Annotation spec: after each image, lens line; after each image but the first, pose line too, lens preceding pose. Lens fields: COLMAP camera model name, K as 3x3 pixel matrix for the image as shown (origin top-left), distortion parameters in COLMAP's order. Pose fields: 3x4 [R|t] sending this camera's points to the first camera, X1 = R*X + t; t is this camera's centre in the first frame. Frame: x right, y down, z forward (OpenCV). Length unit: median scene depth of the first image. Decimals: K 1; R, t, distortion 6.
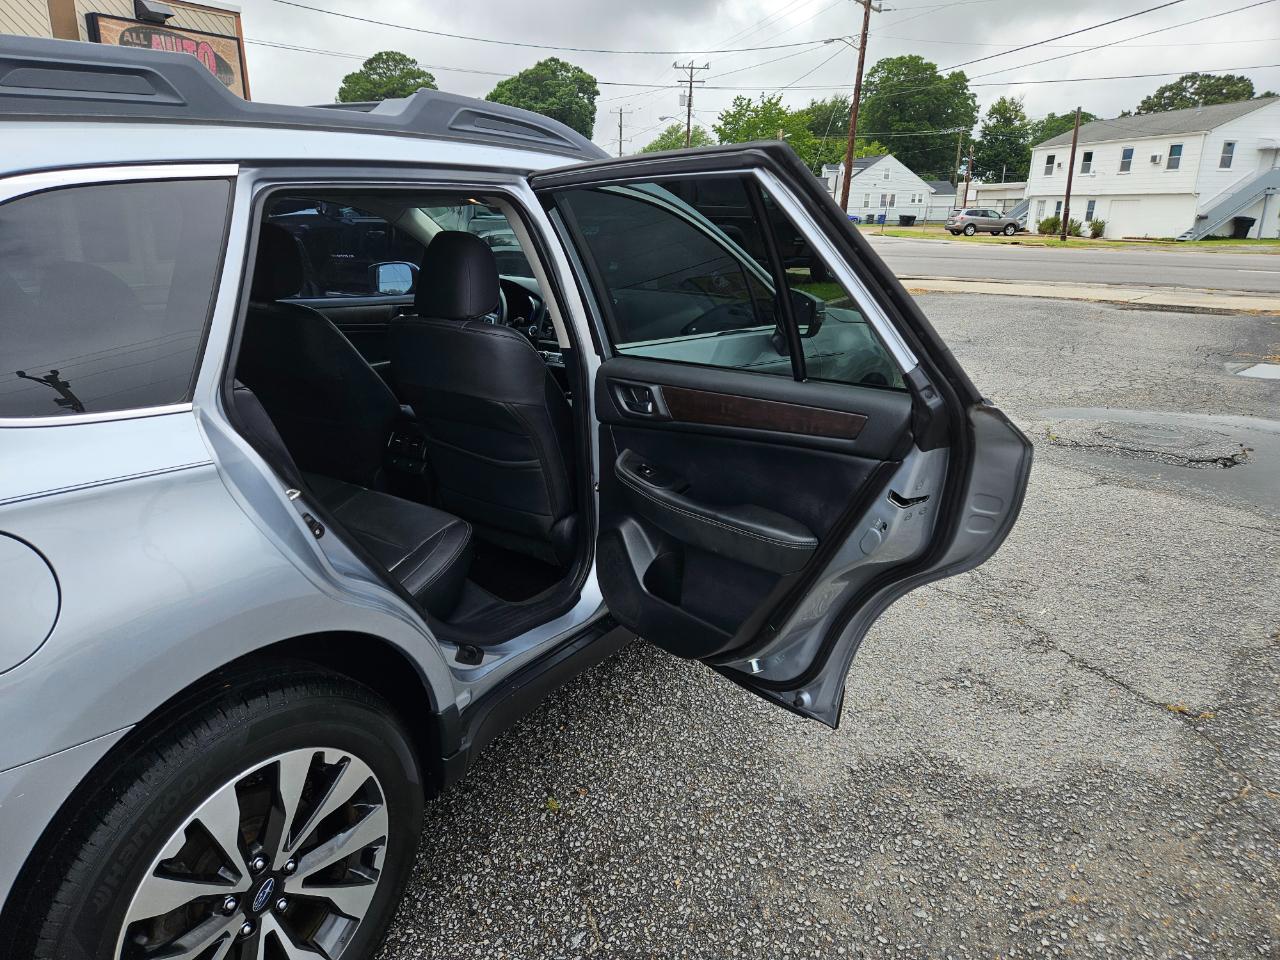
lens RADIAL K [[854.6, 0, 624.3], [0, 854.6, 472.1], [0, 0, 1]] dist [0.068235, -0.059004]
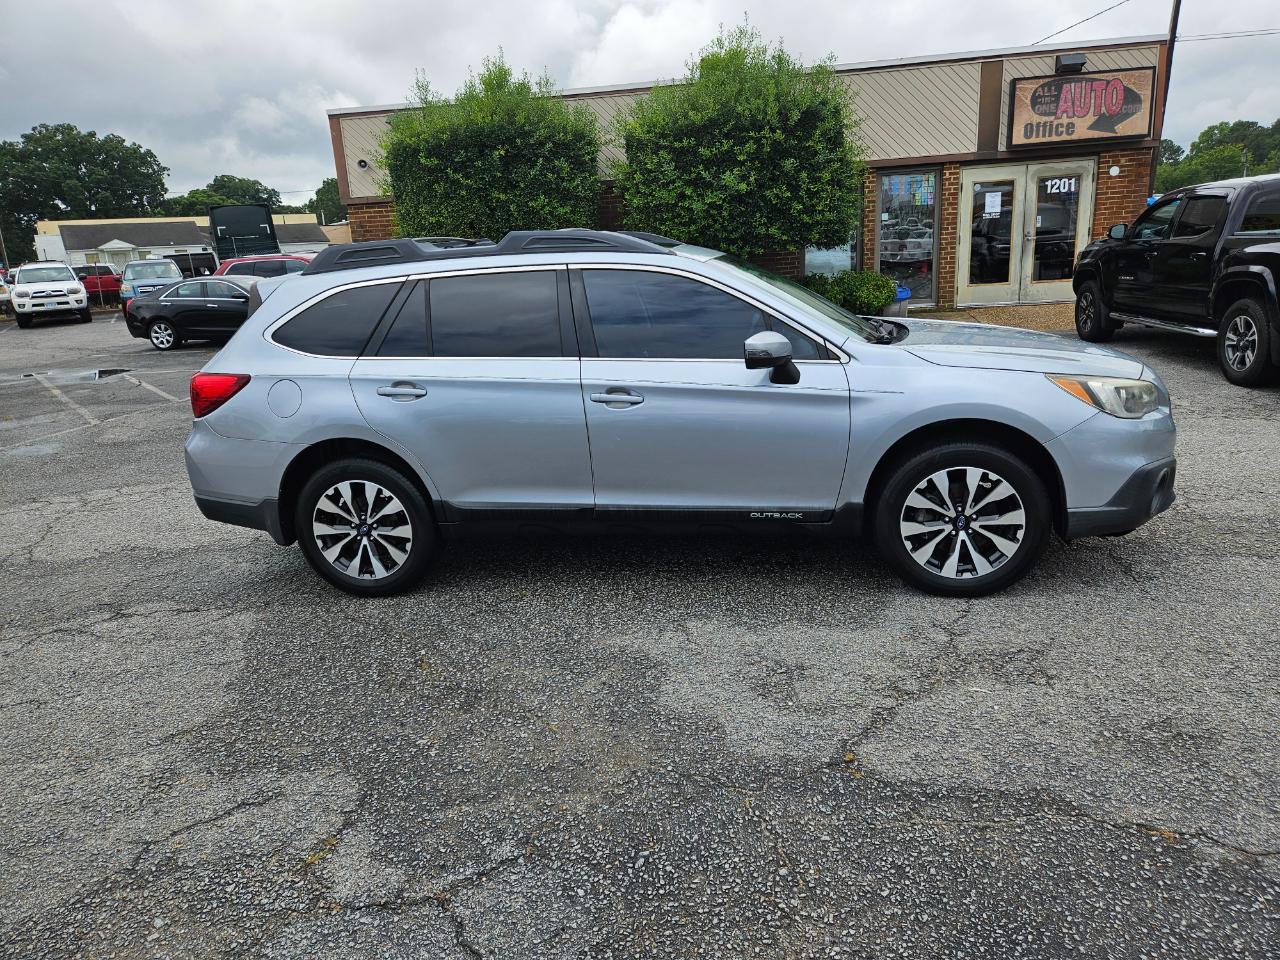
lens RADIAL K [[854.6, 0, 645.5], [0, 854.6, 474.3], [0, 0, 1]] dist [0.068235, -0.059004]
pose [[0.421244, 0.198537, -0.884950, 0.054472], [-0.205271, 0.971296, 0.120198, -0.005010], [0.883412, 0.131022, 0.449906, 0.011424]]
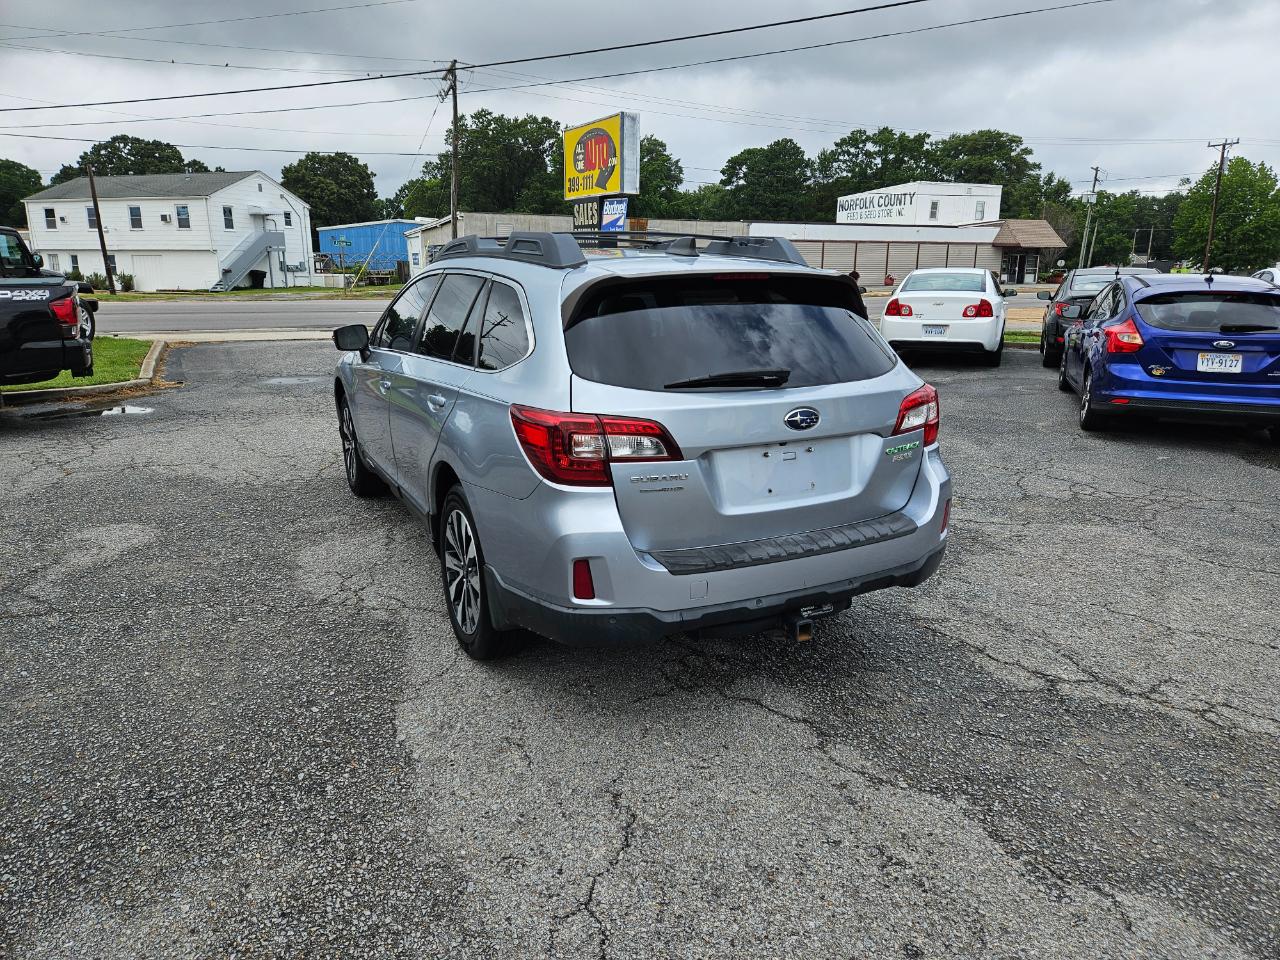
lens RADIAL K [[854.6, 0, 652.2], [0, 854.6, 474.1], [0, 0, 1]] dist [0.068235, -0.059004]
pose [[0.465622, -0.216027, 0.858212, -0.069544], [0.261524, 0.960027, 0.099766, -0.001989], [-0.845459, 0.177990, 0.503506, -0.000766]]
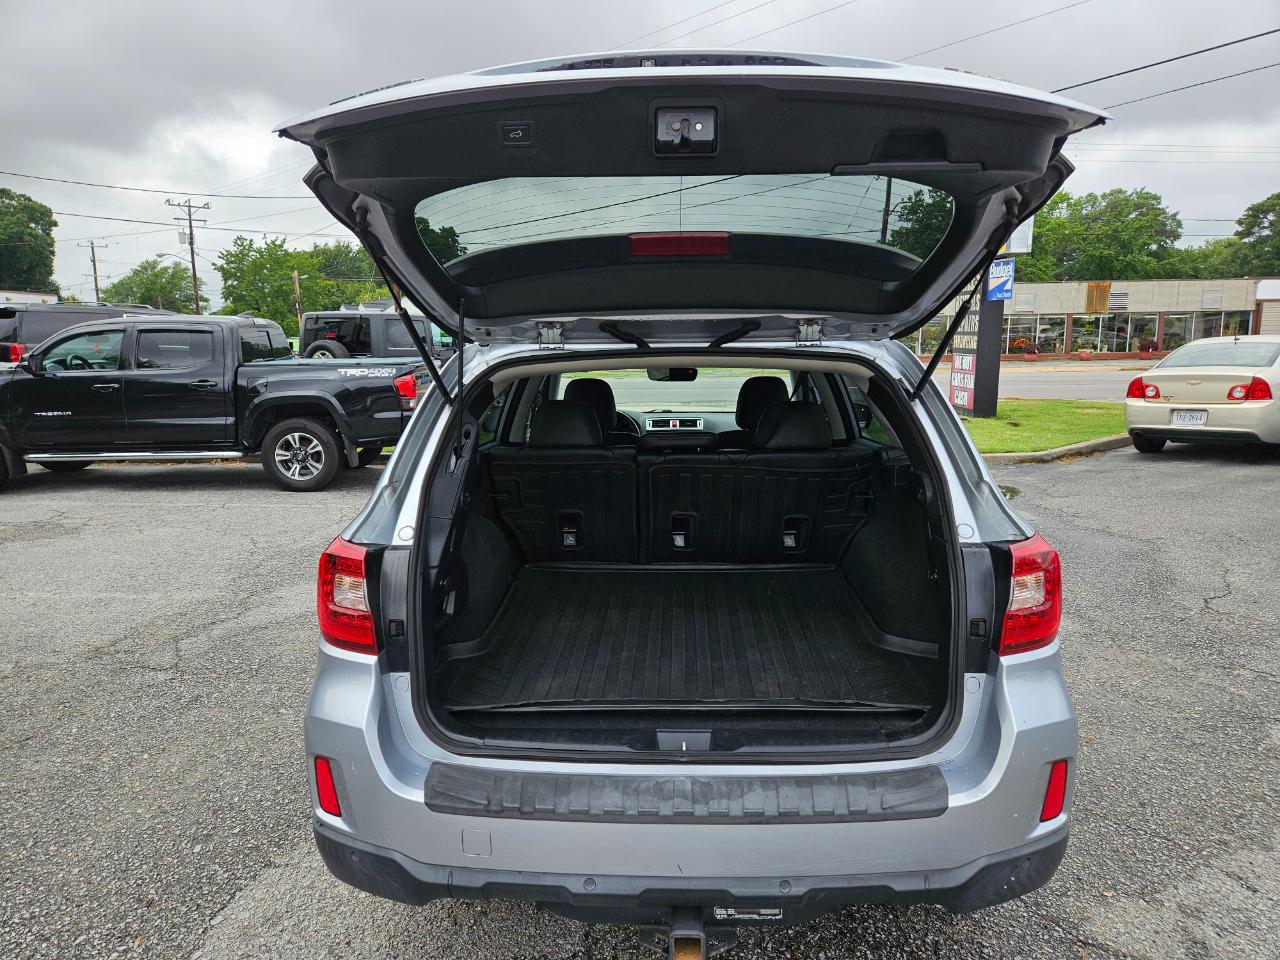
lens RADIAL K [[854.6, 0, 641.6], [0, 854.6, 489.4], [0, 0, 1]] dist [0.068235, -0.059004]
pose [[0.841309, -0.109934, 0.529258, -0.042866], [0.177889, 0.980872, -0.079032, 0.000560], [-0.510446, 0.160640, 0.844772, -0.007222]]
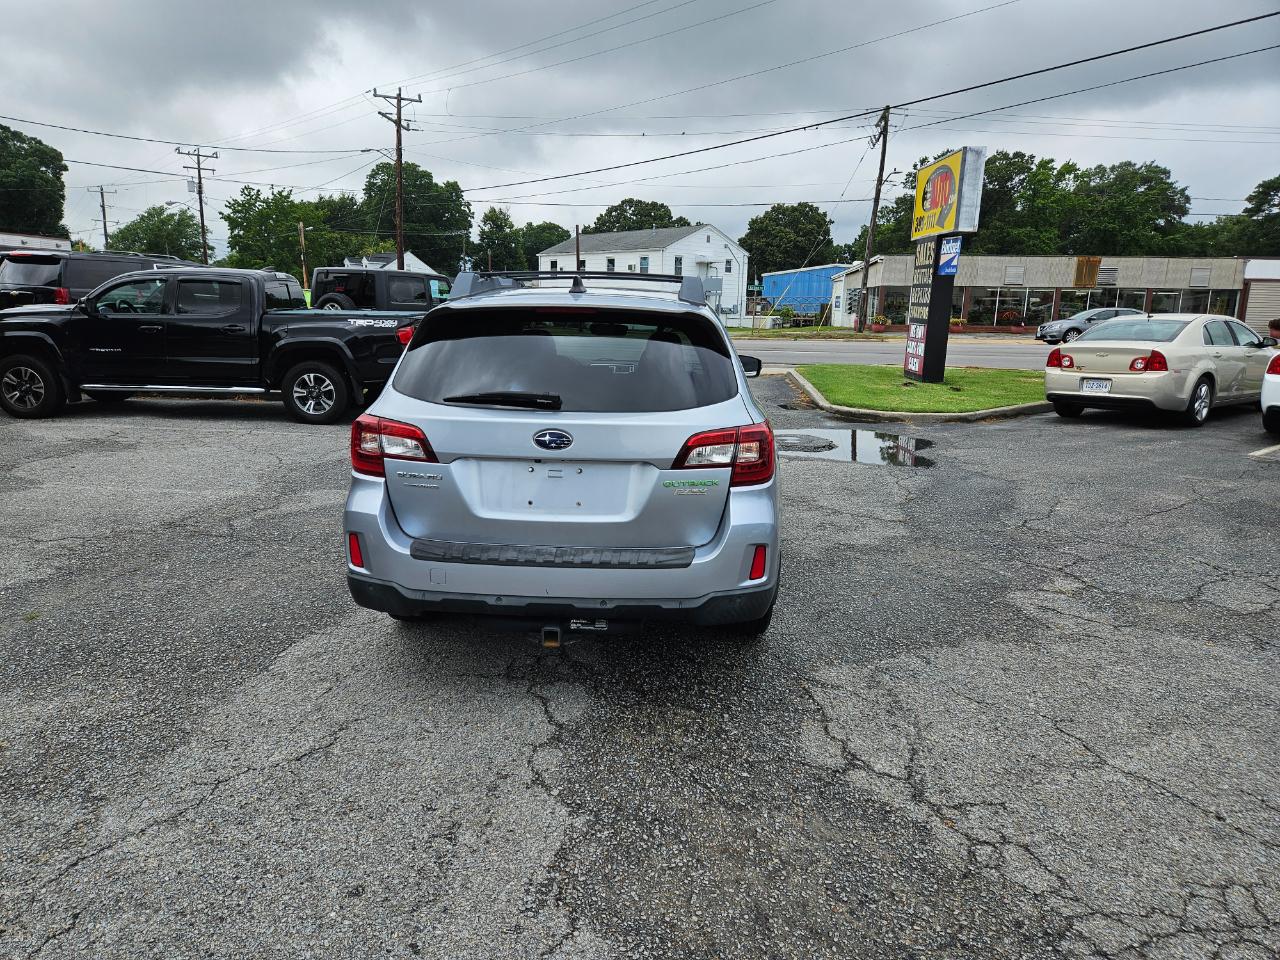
lens RADIAL K [[854.6, 0, 626.5], [0, 854.6, 484.8], [0, 0, 1]] dist [0.068235, -0.059004]
pose [[0.852337, -0.102374, 0.512876, -0.049393], [0.144925, 0.988484, -0.043538, 0.006616], [-0.502512, 0.111438, 0.857358, -0.027579]]
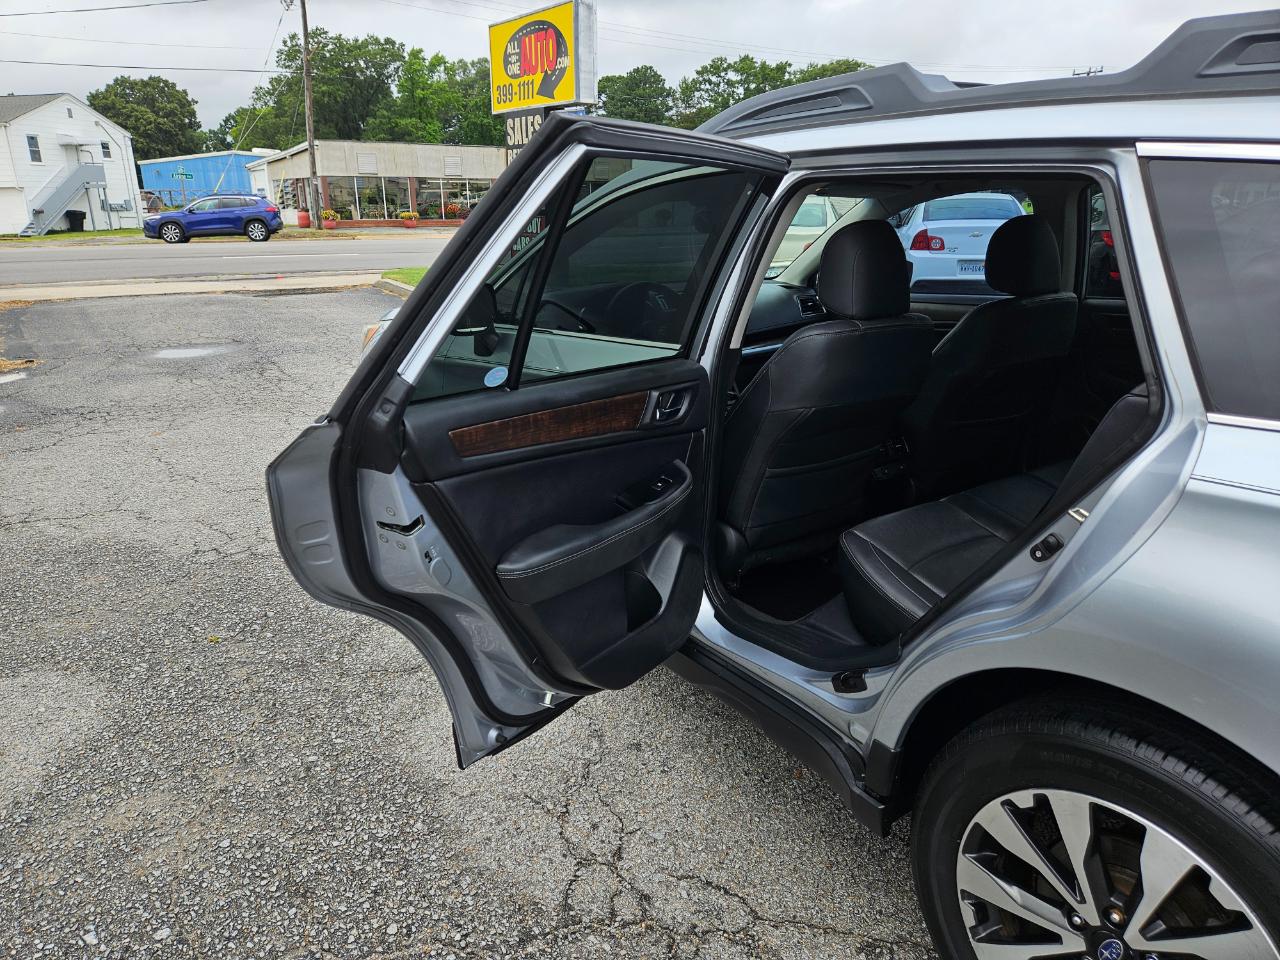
lens RADIAL K [[854.6, 0, 620.6], [0, 854.6, 480.5], [0, 0, 1]] dist [0.068235, -0.059004]
pose [[0.345001, -0.299143, 0.889656, -0.049467], [0.286289, 0.936222, 0.203781, -0.011286], [-0.893876, 0.184394, 0.408639, 0.036195]]
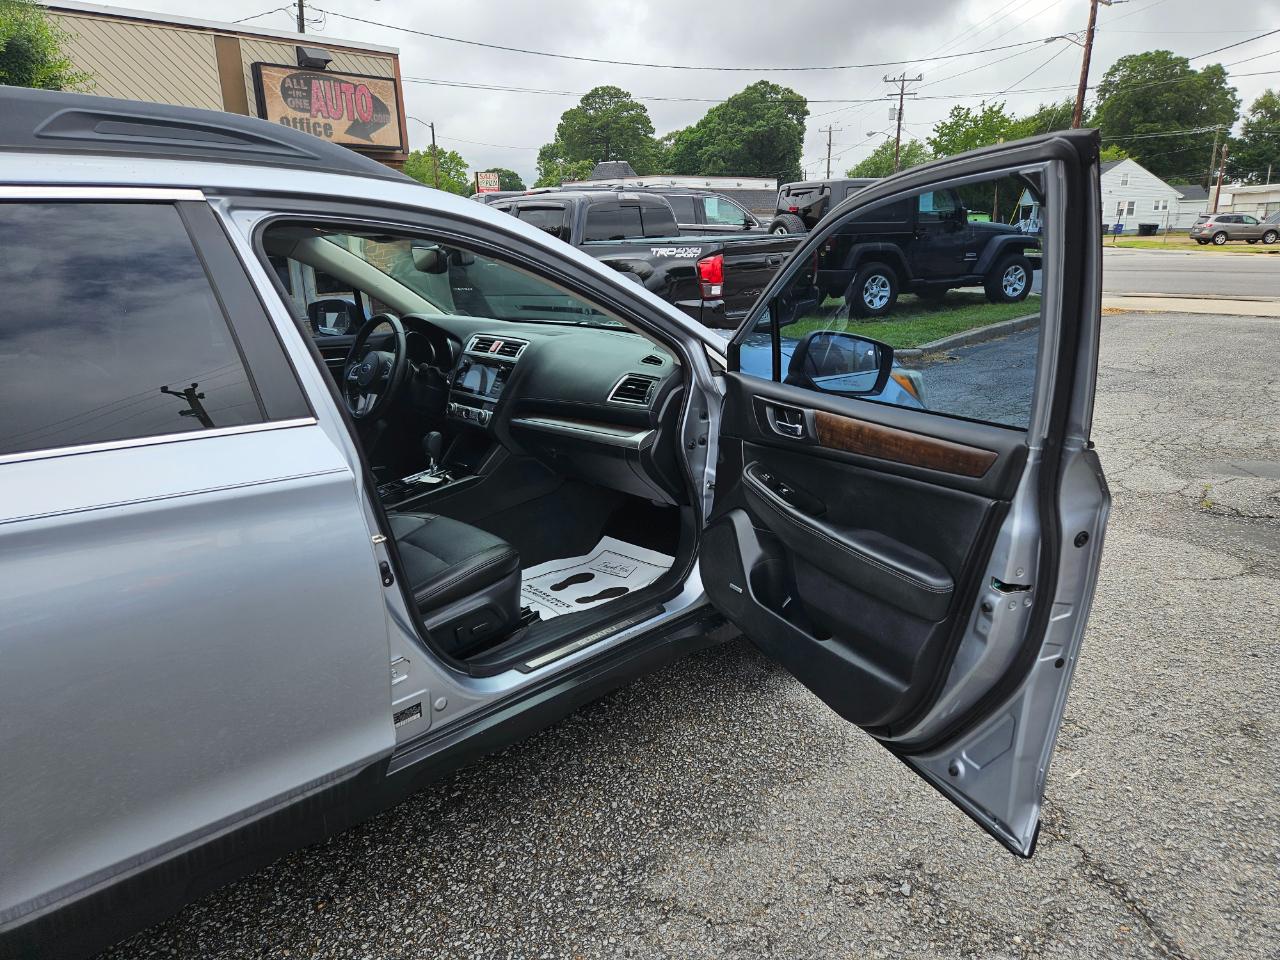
lens RADIAL K [[854.6, 0, 655.8], [0, 854.6, 477.8], [0, 0, 1]] dist [0.068235, -0.059004]
pose [[0.979221, 0.025196, -0.201225, 0.013943], [-0.028854, 0.999467, -0.015264, -0.003103], [0.200734, 0.020753, 0.979426, 0.010913]]
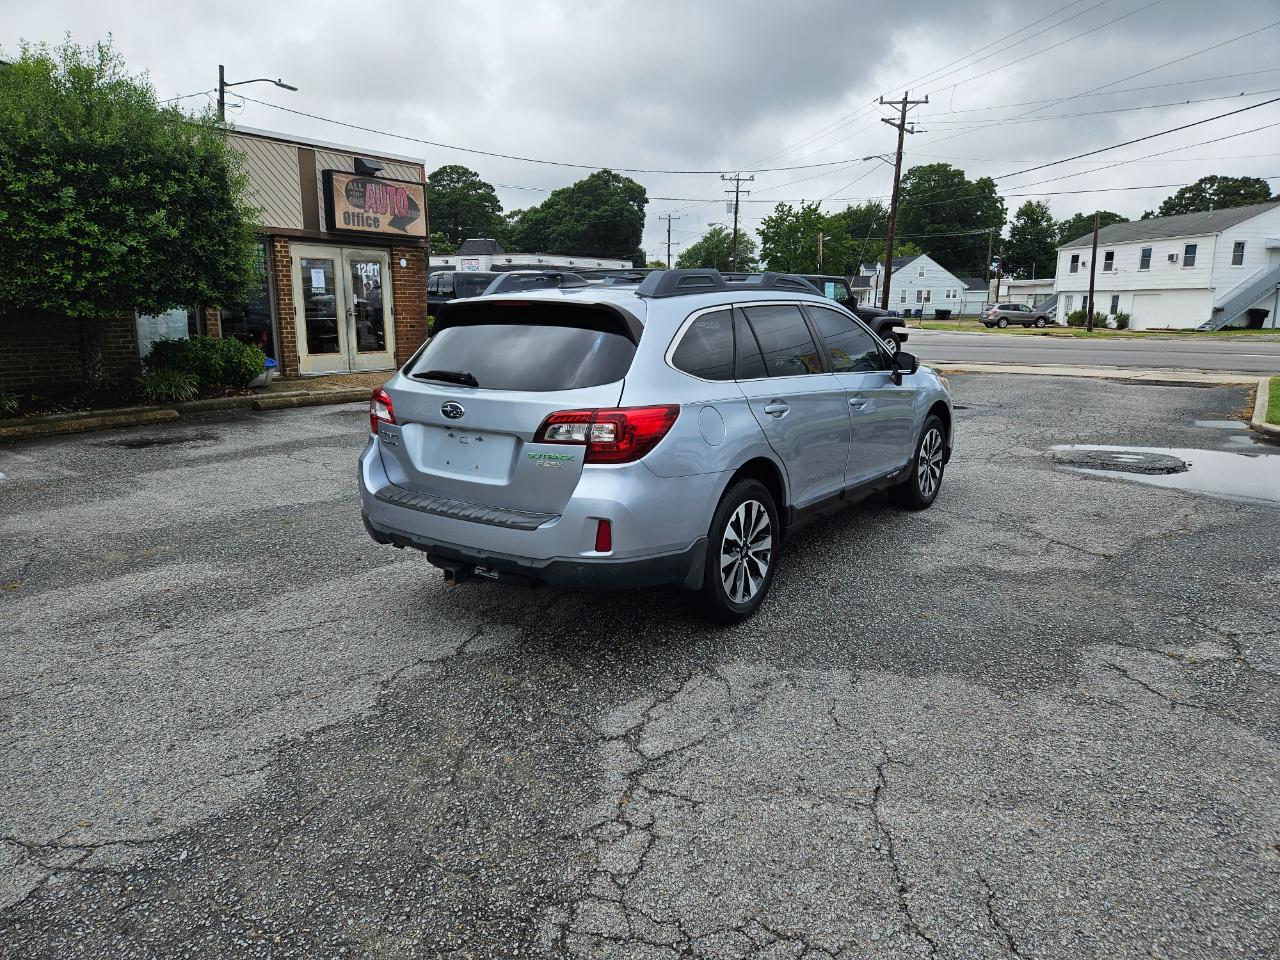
lens RADIAL K [[854.6, 0, 652.4], [0, 854.6, 480.3], [0, 0, 1]] dist [0.068235, -0.059004]
pose [[0.999870, -0.005337, -0.015183, -0.014926], [0.003863, 0.995425, -0.095471, 0.011507], [0.015623, 0.095400, 0.995316, -0.040990]]
